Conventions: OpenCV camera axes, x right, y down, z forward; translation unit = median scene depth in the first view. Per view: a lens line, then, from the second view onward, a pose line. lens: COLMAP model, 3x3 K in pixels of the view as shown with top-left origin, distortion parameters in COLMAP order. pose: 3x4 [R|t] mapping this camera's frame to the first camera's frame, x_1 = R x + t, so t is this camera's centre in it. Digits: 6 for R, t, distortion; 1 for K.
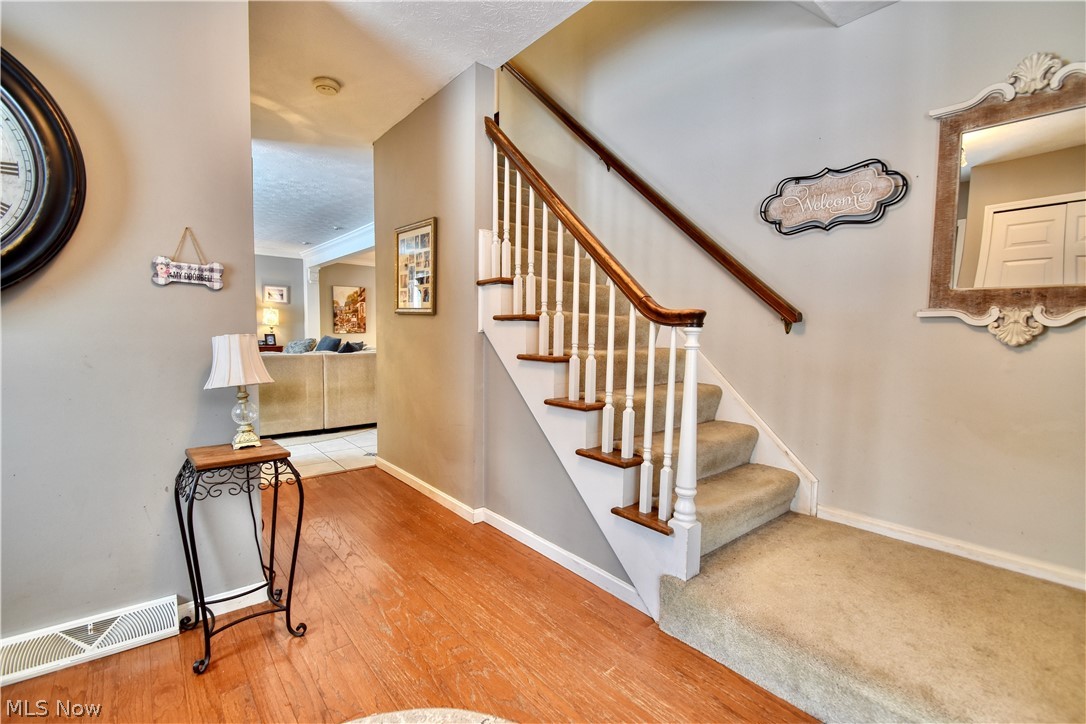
lens RADIAL K [[474.6, 0, 543.4], [0, 474.6, 369.7], [0, 0, 1]] dist [0.007932, -0.013101]
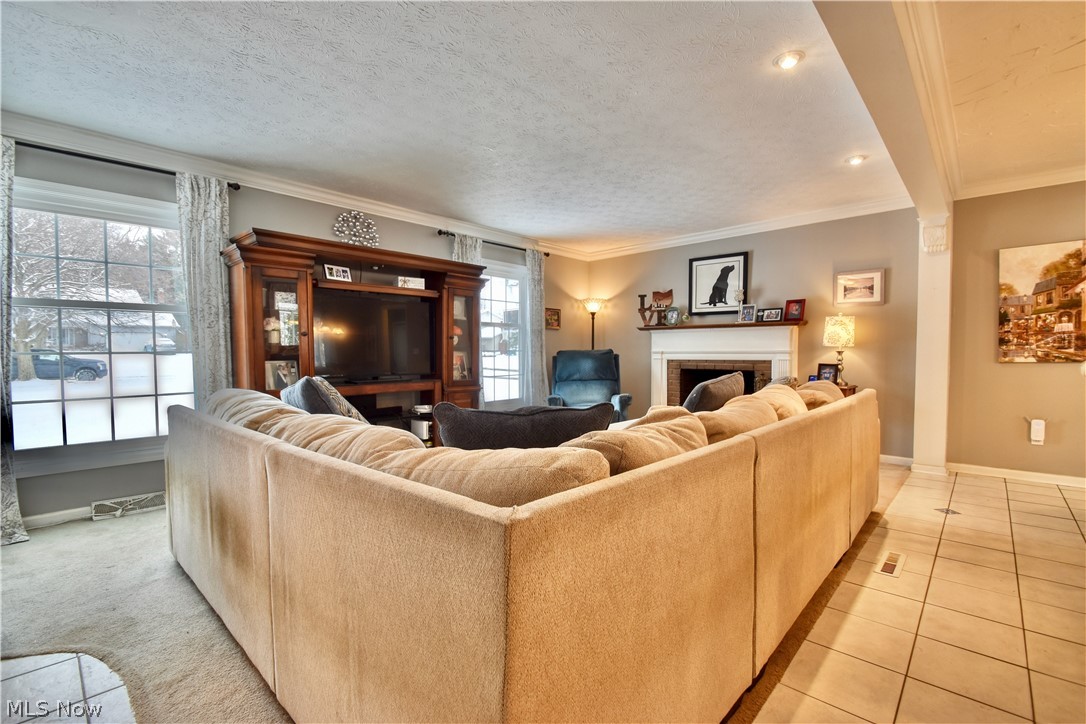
lens RADIAL K [[474.6, 0, 543.4], [0, 474.6, 369.7], [0, 0, 1]] dist [0.007932, -0.013101]
pose [[0.119291, 0.026381, -0.992509, -0.074230], [-0.072177, 0.997232, 0.017831, -0.048562], [0.990232, 0.069509, 0.120865, 0.550092]]
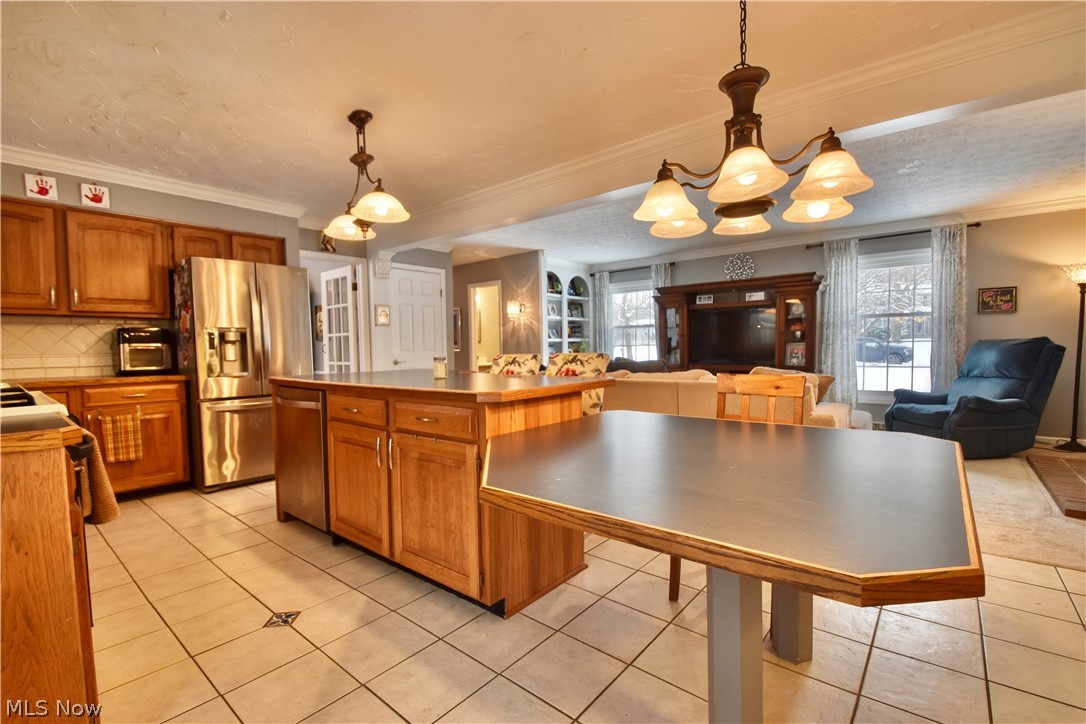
lens RADIAL K [[474.6, 0, 543.4], [0, 474.6, 369.7], [0, 0, 1]] dist [0.007932, -0.013101]
pose [[-0.983950, 0.011972, -0.178040, -0.138865], [-0.010051, 0.992444, 0.122285, -0.090775], [0.178158, 0.122112, -0.976396, 1.072790]]
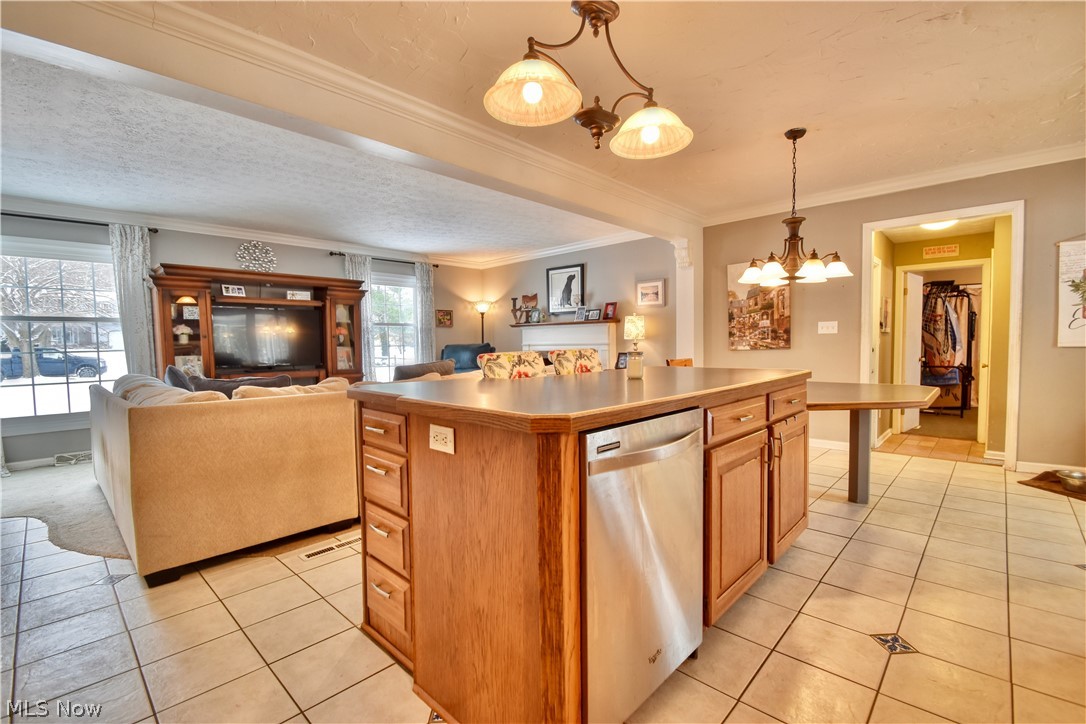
lens RADIAL K [[477.0, 0, 543.4], [0, 477.0, 368.7], [0, 0, 1]] dist [0.002251, -0.011658]
pose [[0.110455, 0.038803, -0.993123, 0.090052], [-0.059175, 0.997722, 0.032401, -0.059870], [0.992118, 0.055189, 0.112500, 0.717351]]
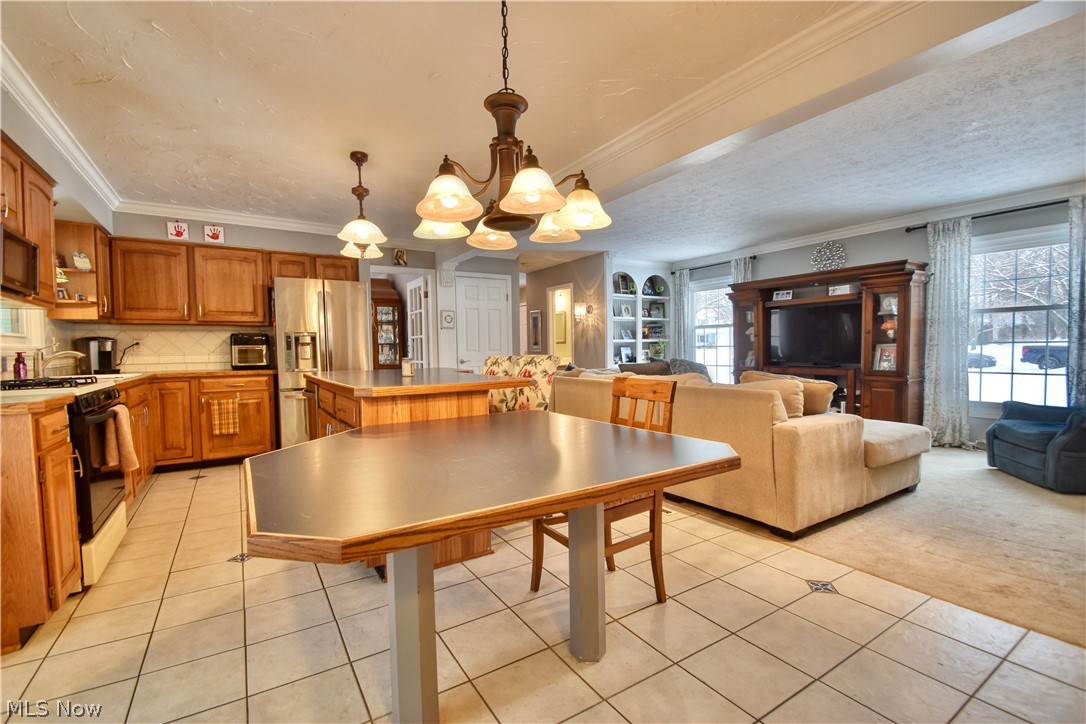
lens RADIAL K [[474.6, 0, 543.4], [0, 474.6, 369.7], [0, 0, 1]] dist [0.007932, -0.013101]
pose [[-0.992068, -0.003583, 0.125651, -0.261865], [0.011957, 0.992371, 0.122707, -0.093690], [-0.125132, 0.123236, -0.984457, 1.094515]]
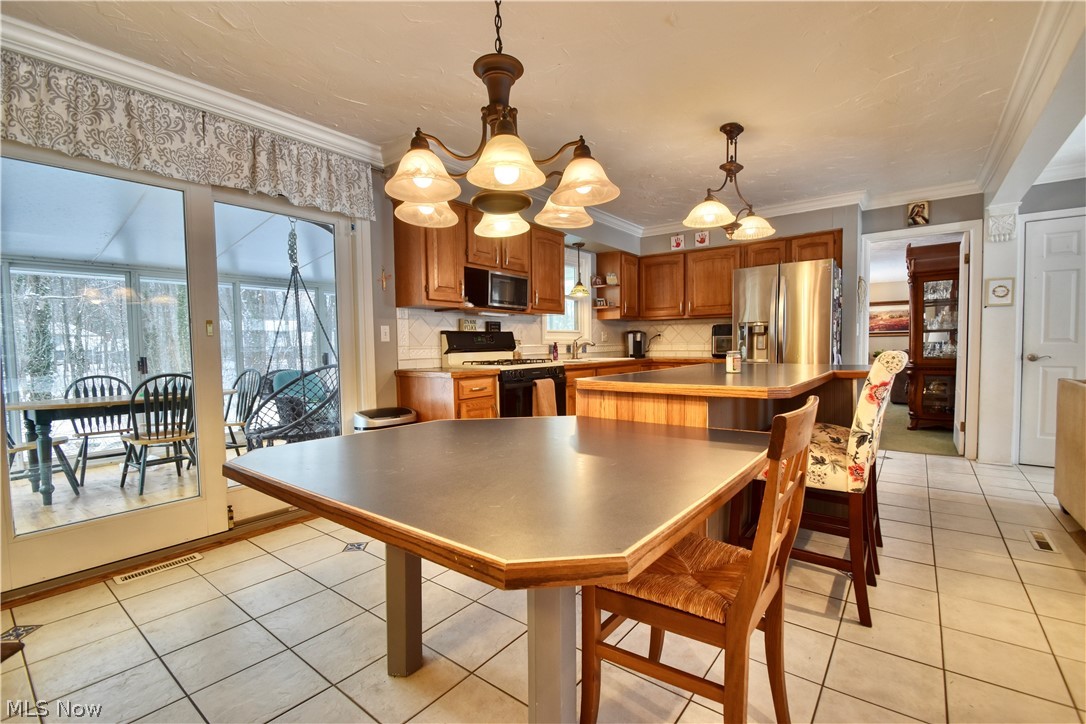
lens RADIAL K [[477.0, 0, 543.4], [0, 477.0, 368.7], [0, 0, 1]] dist [0.002251, -0.011658]
pose [[-0.213002, -0.058497, 0.975299, -0.380260], [0.087727, 0.993029, 0.078719, -0.084900], [-0.973105, 0.102328, -0.206386, 0.953095]]
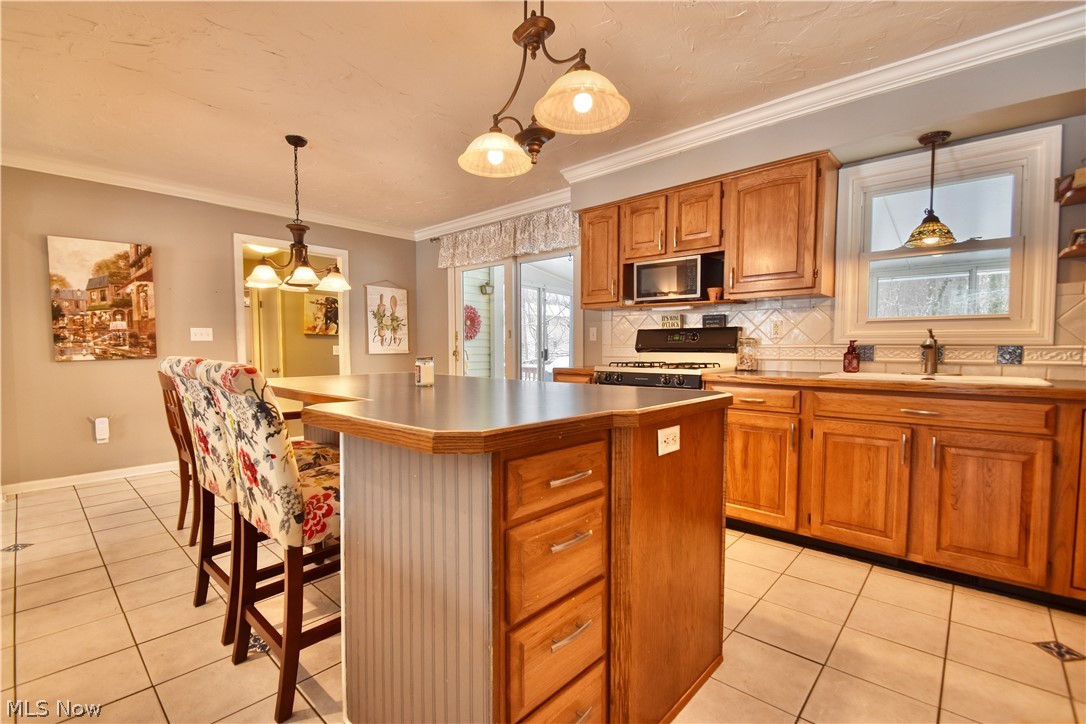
lens RADIAL K [[477.0, 0, 543.4], [0, 477.0, 368.7], [0, 0, 1]] dist [0.002251, -0.011658]
pose [[0.990093, -0.019147, 0.139100, -0.106726], [0.023263, 0.999336, -0.028030, -0.050918], [-0.138471, 0.030988, 0.989882, 0.570910]]
